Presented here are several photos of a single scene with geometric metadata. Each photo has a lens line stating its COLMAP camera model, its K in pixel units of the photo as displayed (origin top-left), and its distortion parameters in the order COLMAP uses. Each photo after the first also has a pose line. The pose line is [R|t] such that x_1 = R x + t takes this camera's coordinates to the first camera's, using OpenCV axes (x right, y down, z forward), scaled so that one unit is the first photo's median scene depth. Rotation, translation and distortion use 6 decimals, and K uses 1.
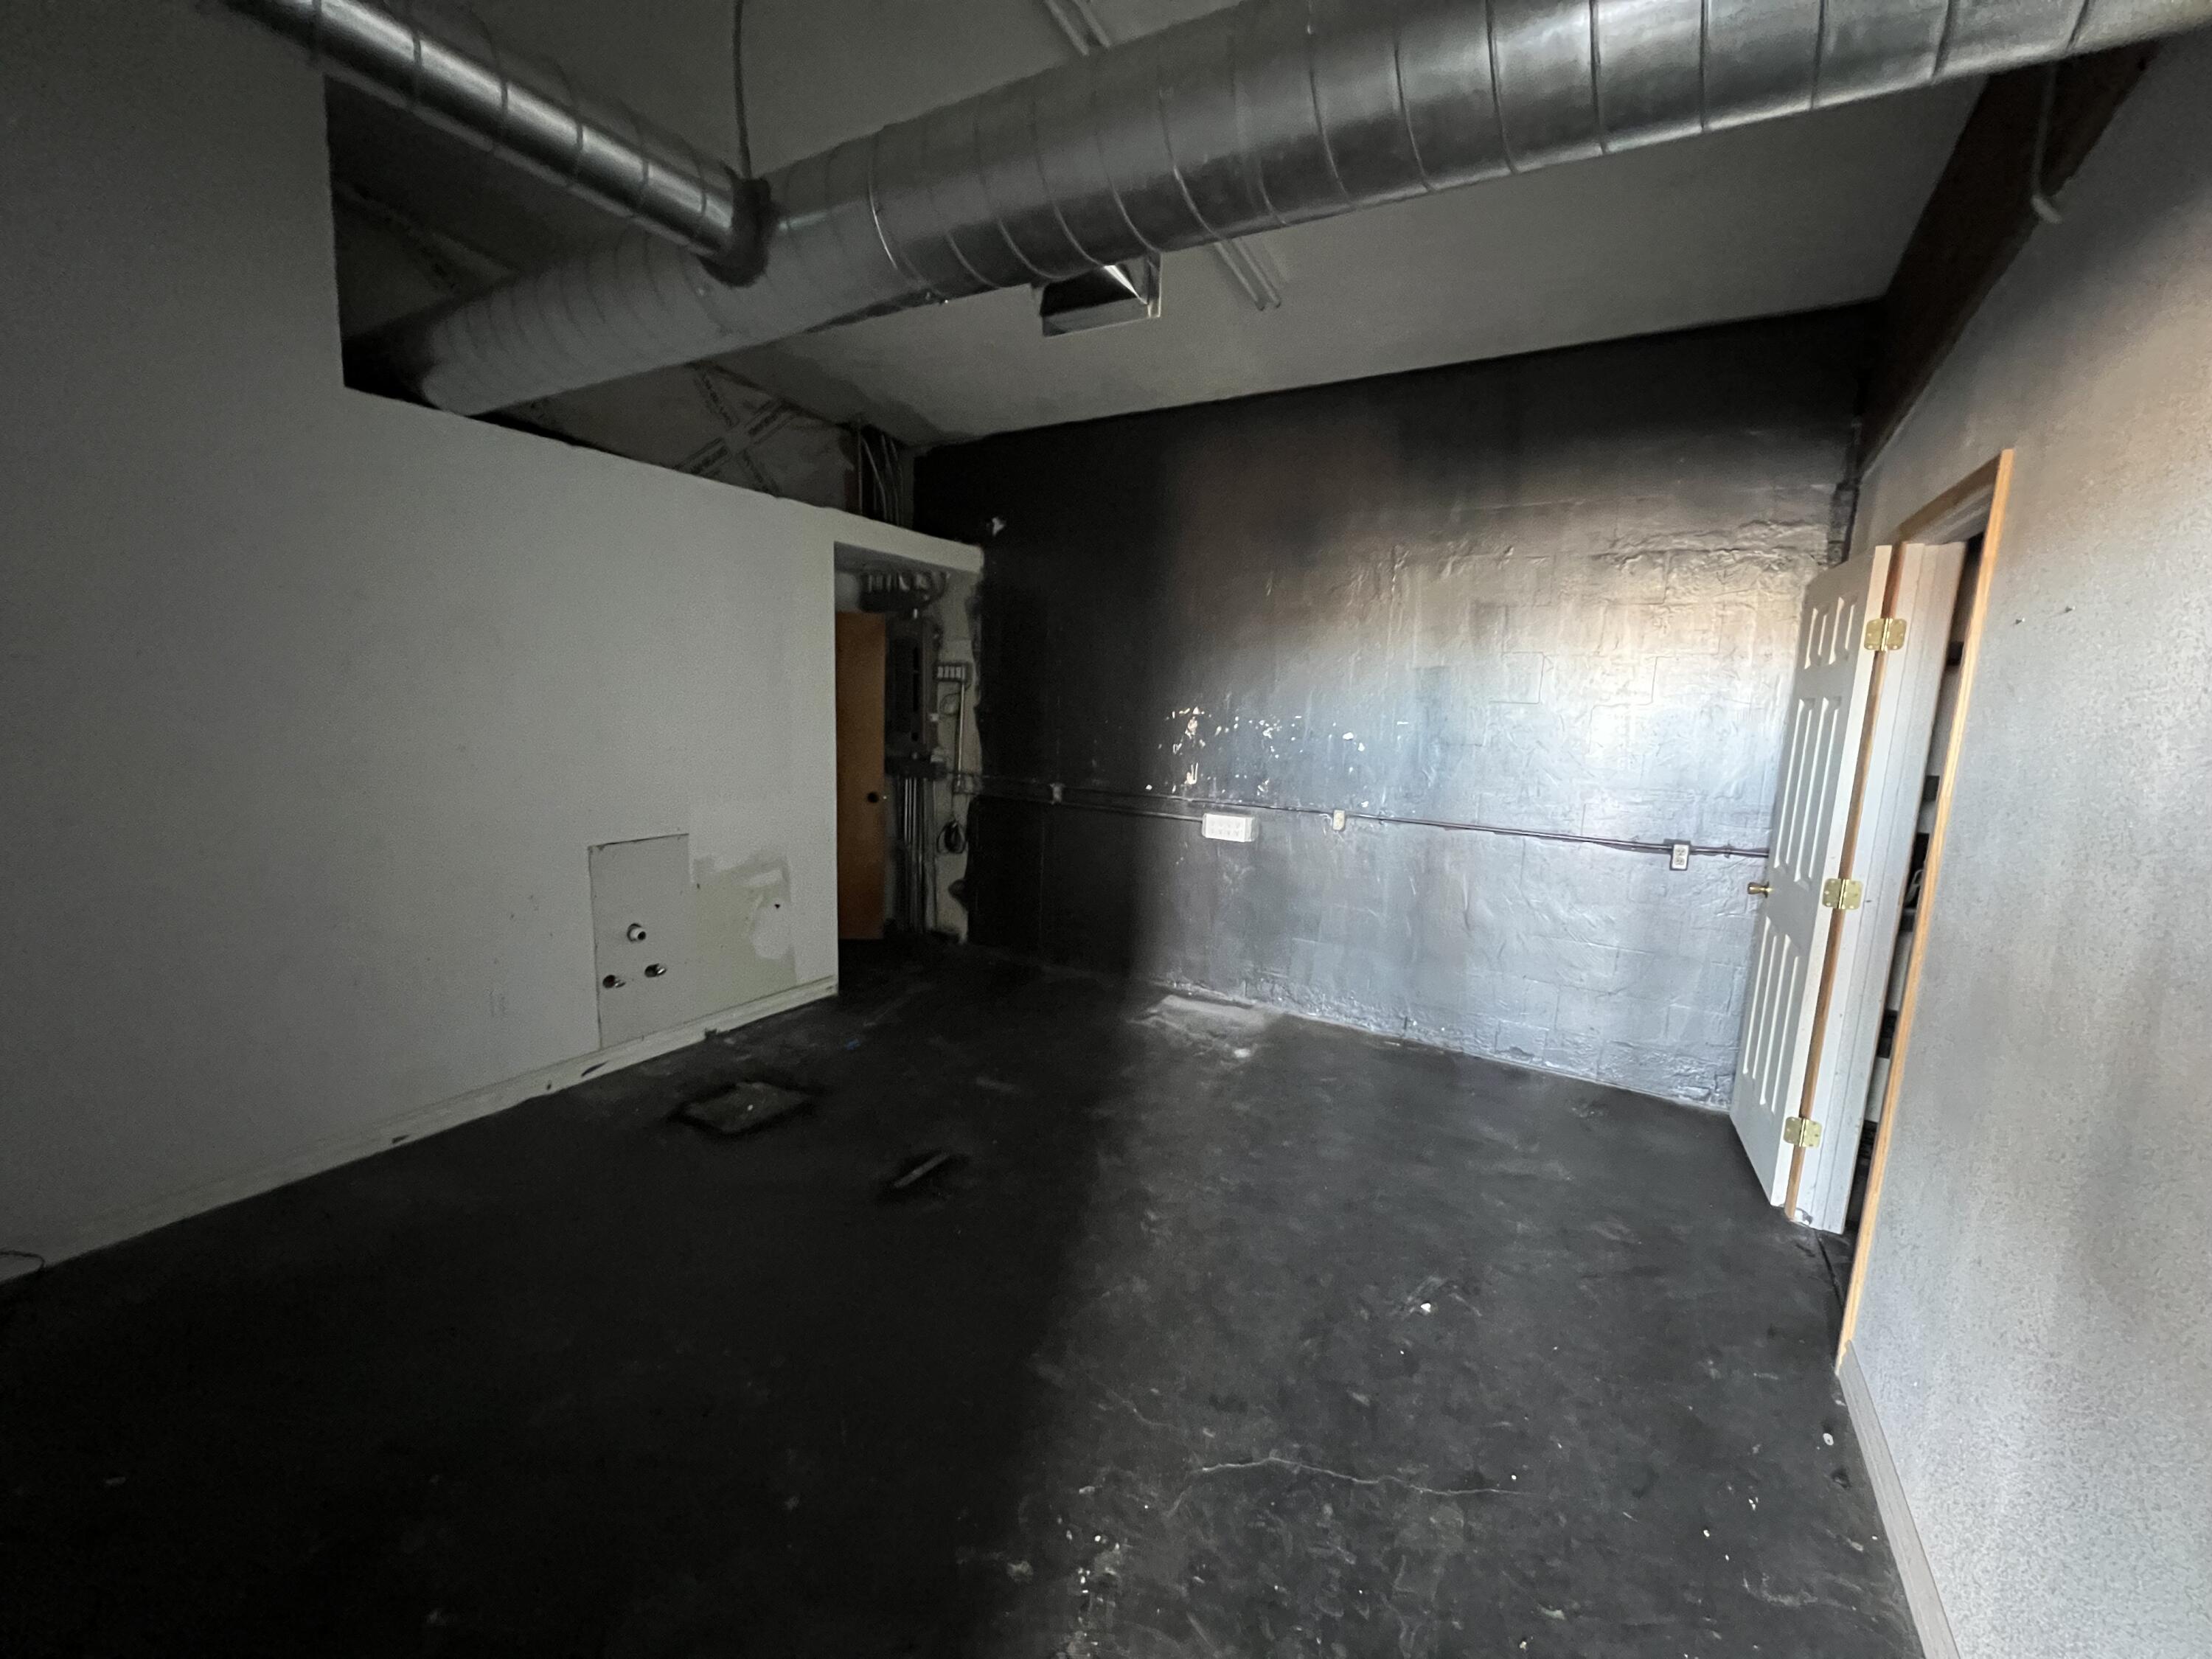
lens RADIAL K [[879.3, 0, 1102.9], [0, 879.3, 826.6], [0, 0, 1]] dist [-0.000034, -0.000257]
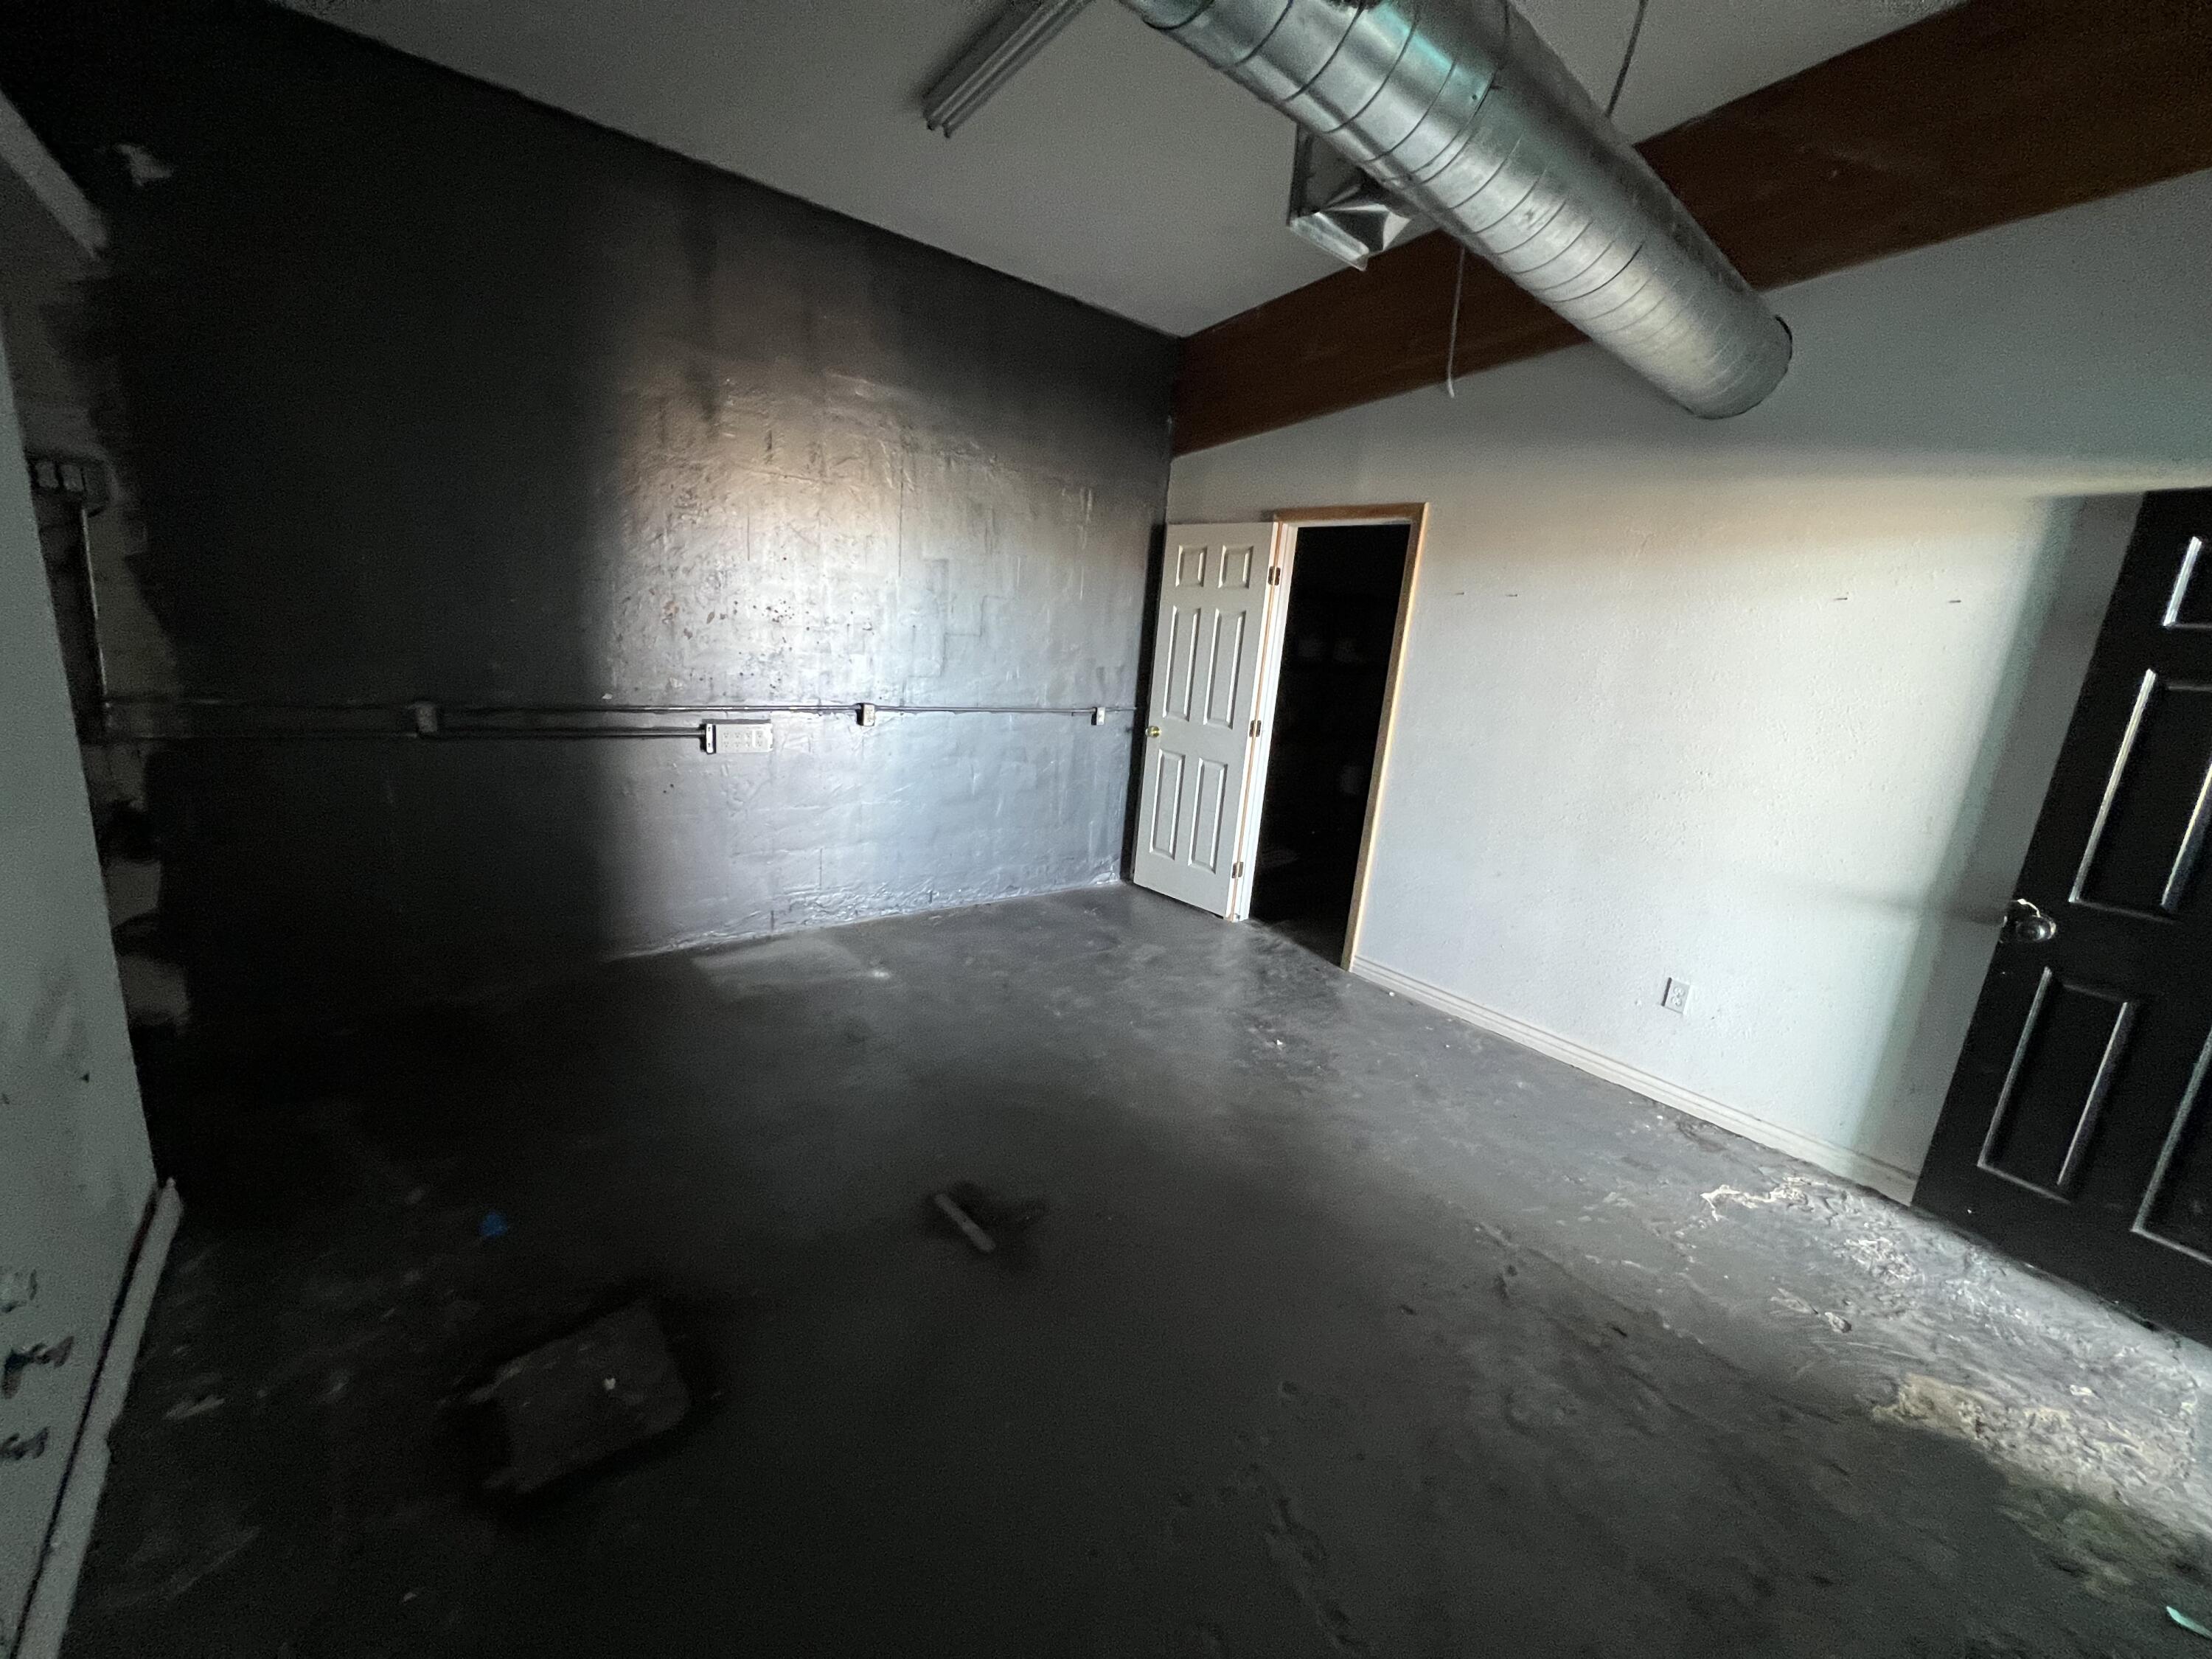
lens RADIAL K [[879.3, 0, 1102.4], [0, 879.3, 826.7], [0, 0, 1]] dist [-0.000034, -0.000257]
pose [[0.344956, -0.221754, 0.912047, -0.544826], [0.067425, 0.975035, 0.211568, -0.073961], [-0.936194, -0.011487, 0.351296, 0.421191]]
